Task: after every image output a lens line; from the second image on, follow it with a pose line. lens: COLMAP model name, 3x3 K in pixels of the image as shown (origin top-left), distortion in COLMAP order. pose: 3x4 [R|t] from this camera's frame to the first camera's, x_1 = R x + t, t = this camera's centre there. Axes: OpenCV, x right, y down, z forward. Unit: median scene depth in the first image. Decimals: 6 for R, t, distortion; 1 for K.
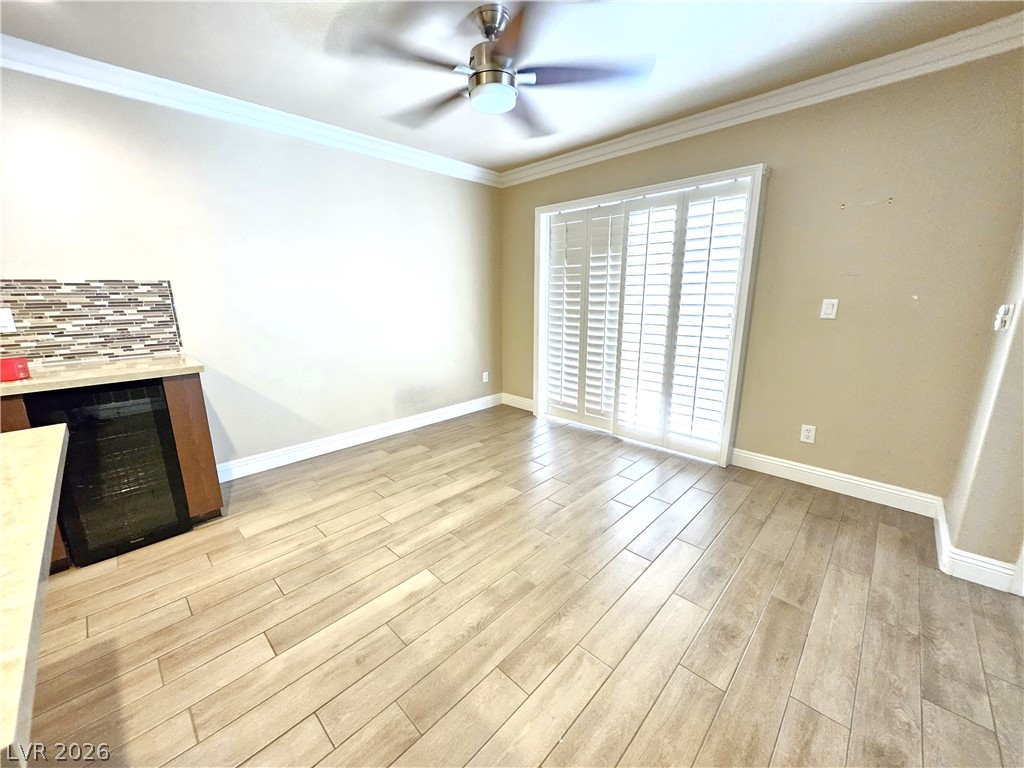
lens RADIAL K [[401.4, 0, 511.2], [0, 401.4, 384.1], [0, 0, 1]] dist [0.013223, -0.006451]
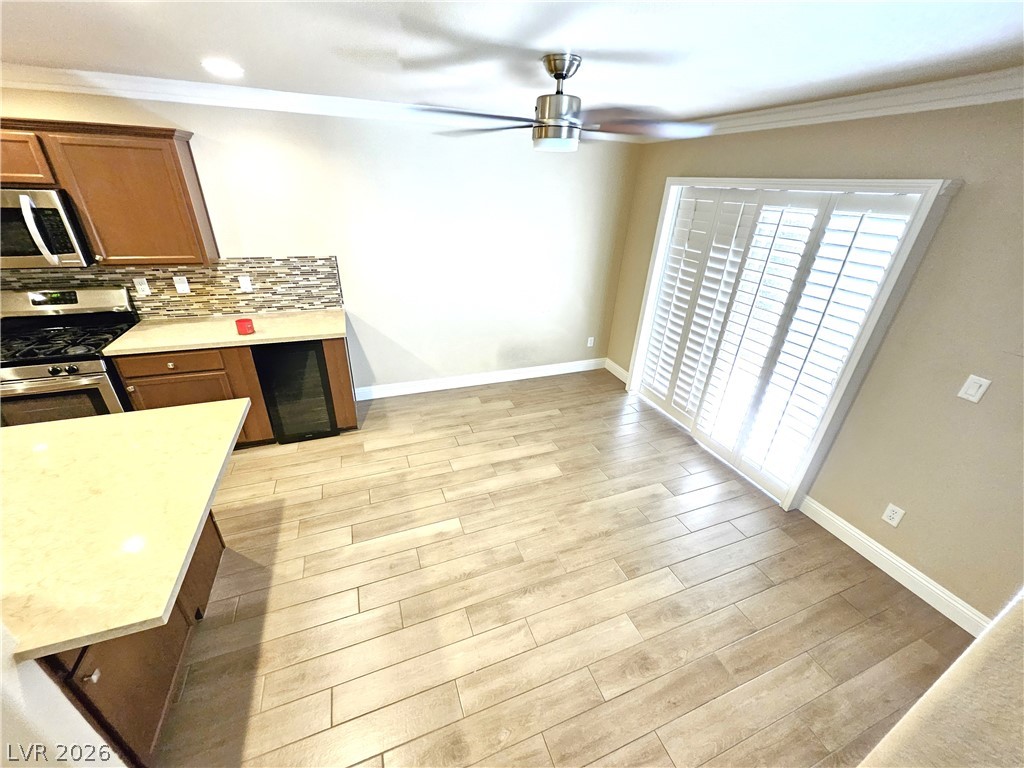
lens RADIAL K [[401.4, 0, 511.2], [0, 401.4, 384.1], [0, 0, 1]] dist [0.013223, -0.006451]
pose [[0.906053, 0.228859, -0.355937, 0.266288], [-0.140147, 0.955952, 0.257903, -0.279688], [0.399283, -0.183791, 0.898217, -0.055774]]
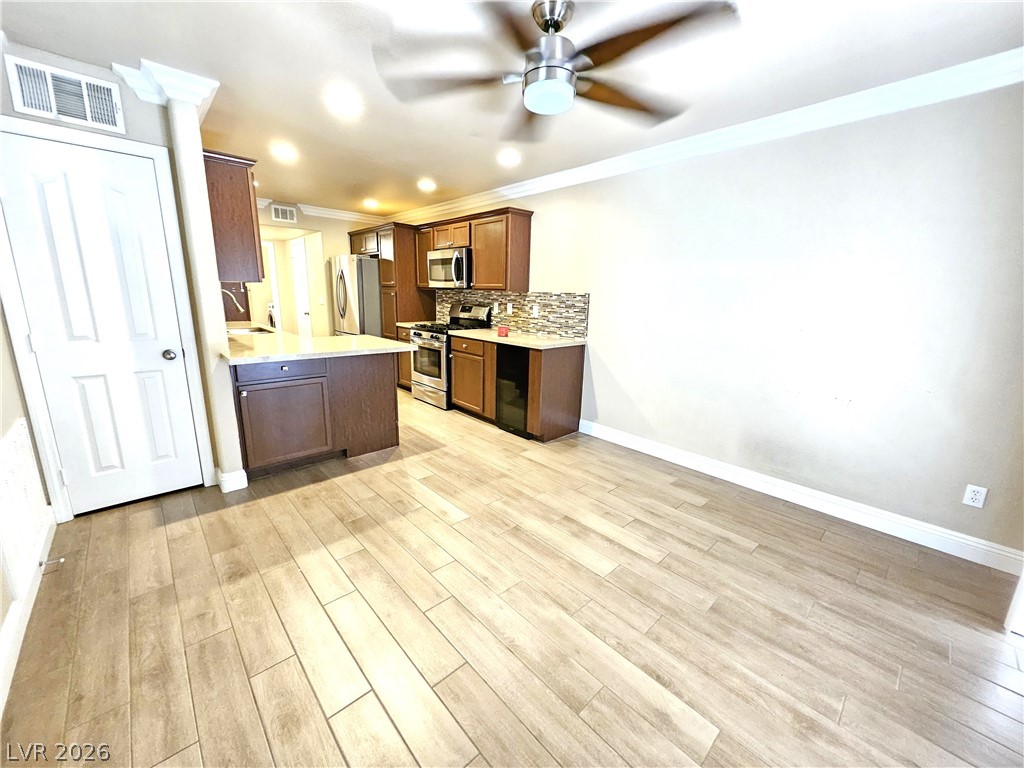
lens RADIAL K [[401.4, 0, 511.2], [0, 401.4, 384.1], [0, 0, 1]] dist [0.013223, -0.006451]
pose [[-0.058814, 0.224056, -0.972800, 0.746501], [-0.248521, 0.940520, 0.231647, -0.214215], [0.966839, 0.255385, 0.000366, 0.811518]]
